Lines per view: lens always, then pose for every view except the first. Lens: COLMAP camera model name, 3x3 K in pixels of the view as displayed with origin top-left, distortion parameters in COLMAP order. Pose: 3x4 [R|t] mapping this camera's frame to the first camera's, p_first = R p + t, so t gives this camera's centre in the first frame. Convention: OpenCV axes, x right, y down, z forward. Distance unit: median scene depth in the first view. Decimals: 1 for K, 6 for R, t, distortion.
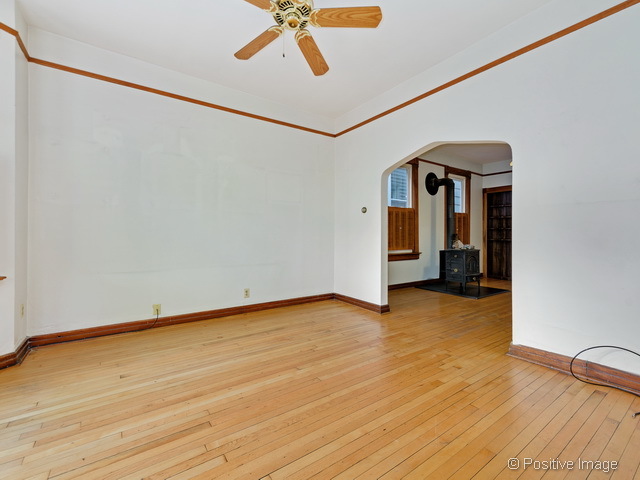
lens RADIAL K [[287.3, 0, 318.4], [0, 287.3, 243.0], [0, 0, 1]] dist [0.014300, -0.000459]
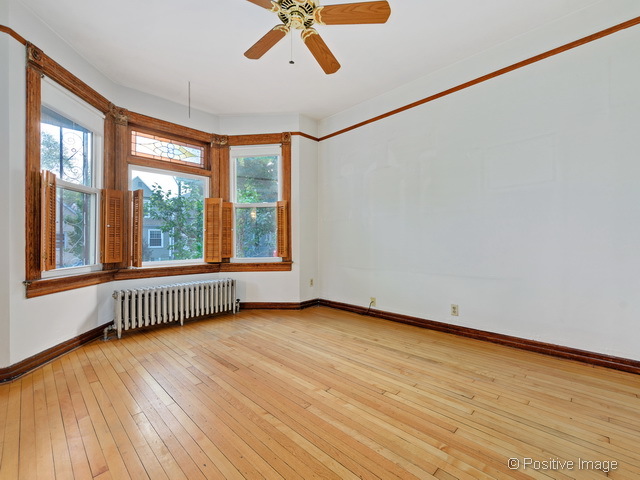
lens RADIAL K [[284.7, 0, 327.0], [0, 284.7, 238.9], [0, 0, 1]] dist [0.013528, -0.000080]
pose [[0.186441, -0.013296, -0.982376, 0.710428], [-0.019478, 0.999662, -0.017227, -0.005838], [0.982273, 0.022346, 0.186119, 0.744945]]
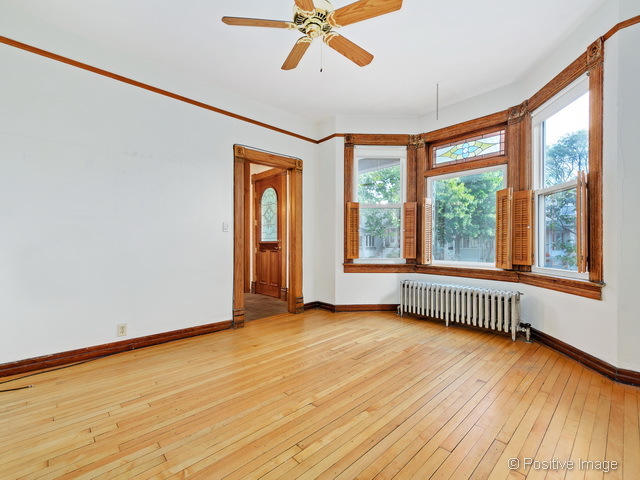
lens RADIAL K [[287.3, 0, 318.4], [0, 287.3, 243.0], [0, 0, 1]] dist [0.014300, -0.000459]
pose [[-0.991322, -0.003114, -0.131420, 0.021105], [-0.007686, 0.999382, 0.034296, -0.046648], [0.131232, 0.035008, -0.990733, 1.623303]]
